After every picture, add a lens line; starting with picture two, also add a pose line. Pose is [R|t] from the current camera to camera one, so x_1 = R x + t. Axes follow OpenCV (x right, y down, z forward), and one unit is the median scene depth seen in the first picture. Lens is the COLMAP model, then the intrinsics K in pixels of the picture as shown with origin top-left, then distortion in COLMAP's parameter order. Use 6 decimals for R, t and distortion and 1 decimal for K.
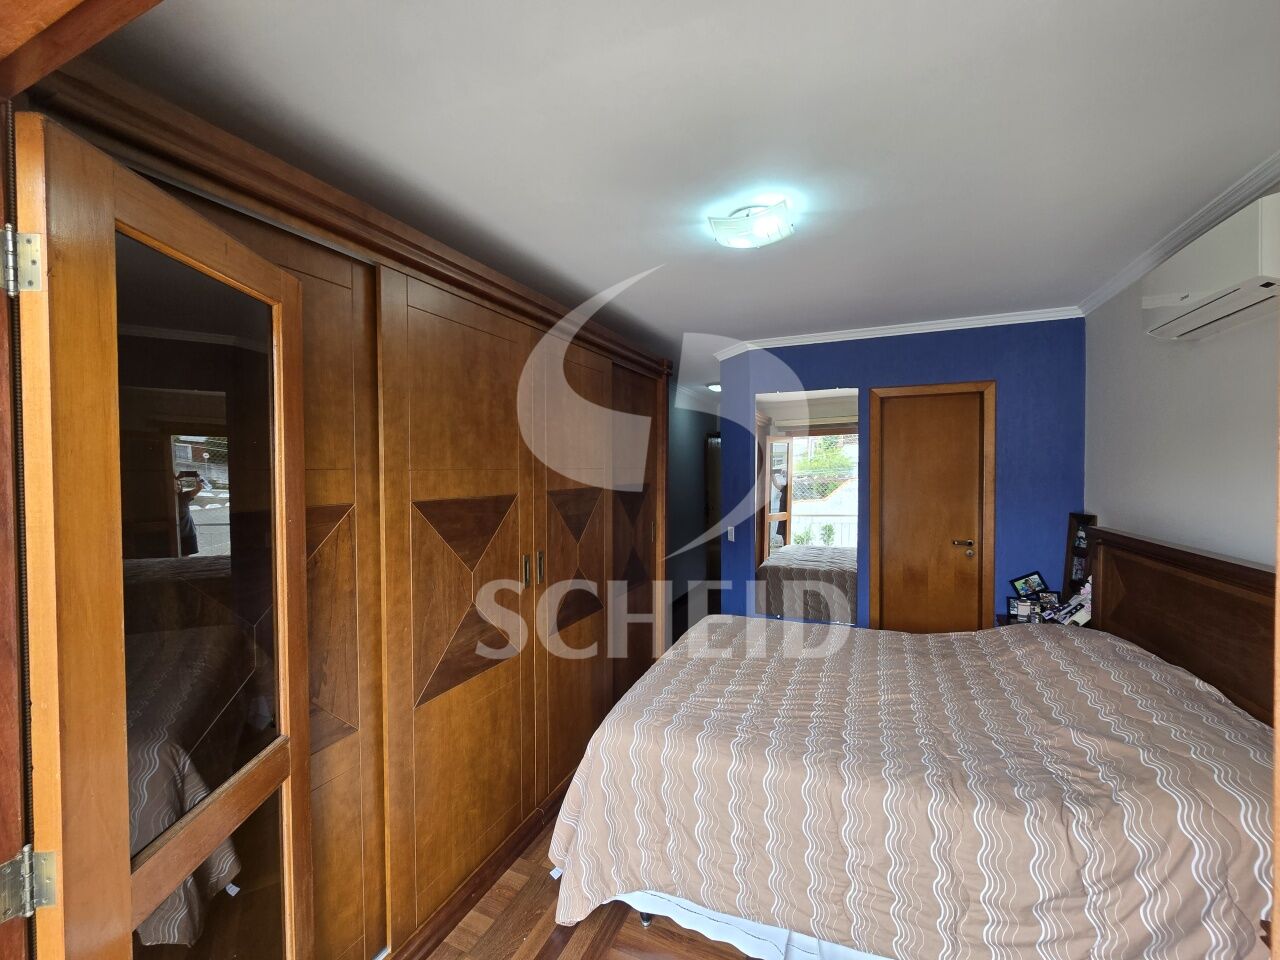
lens RADIAL K [[524.1, 0, 616.8], [0, 524.1, 481.6], [0, 0, 1]] dist [0.000021, 0.000101]
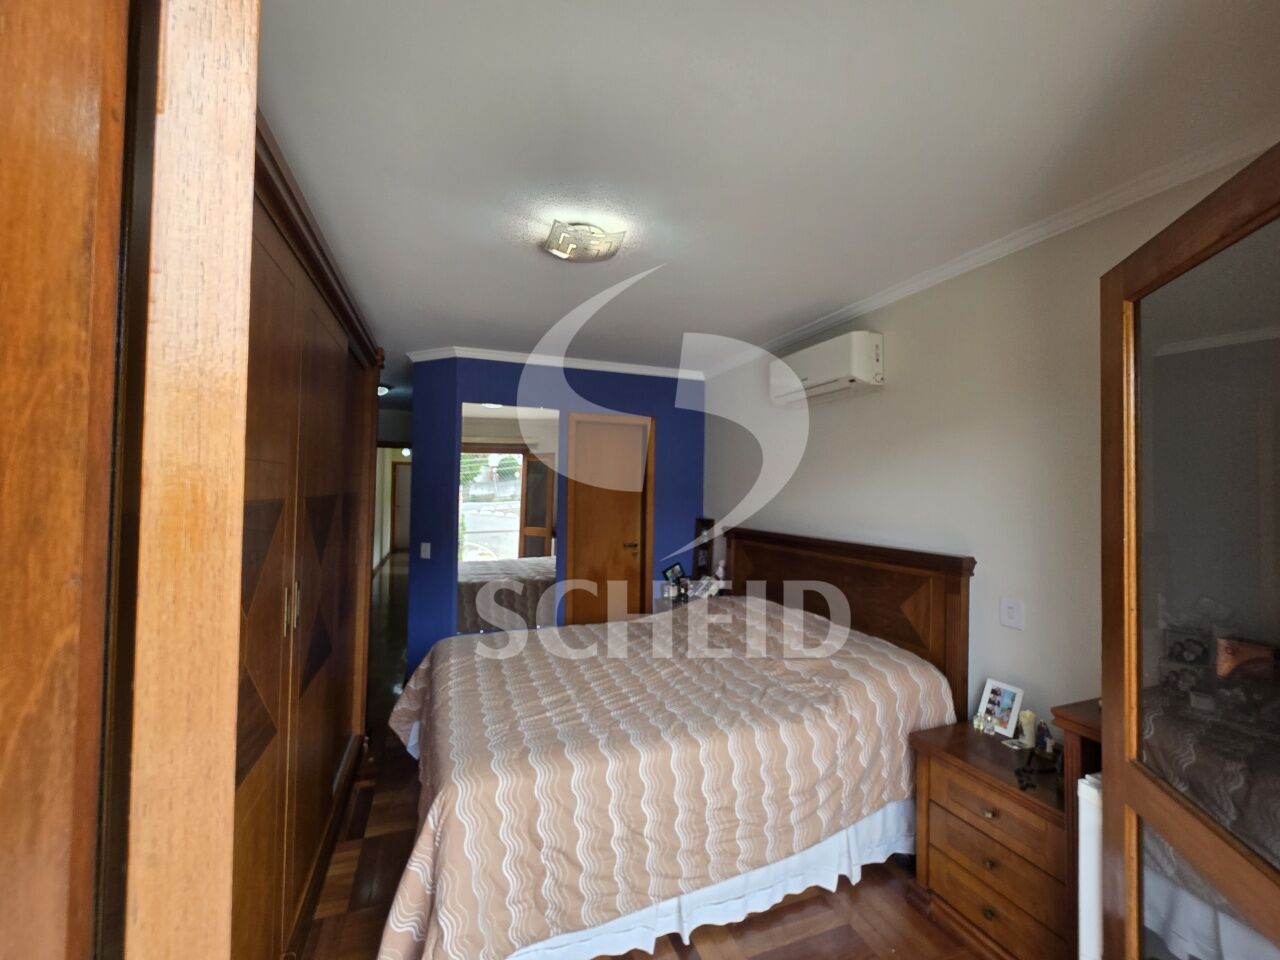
lens RADIAL K [[524.1, 0, 634.9], [0, 524.1, 483.8], [0, 0, 1]] dist [0.000021, 0.000101]
pose [[0.711134, 0.028174, 0.702492, -0.434255], [-0.005966, 0.999403, -0.034042, 0.030832], [-0.703031, 0.020017, 0.710877, 0.225614]]
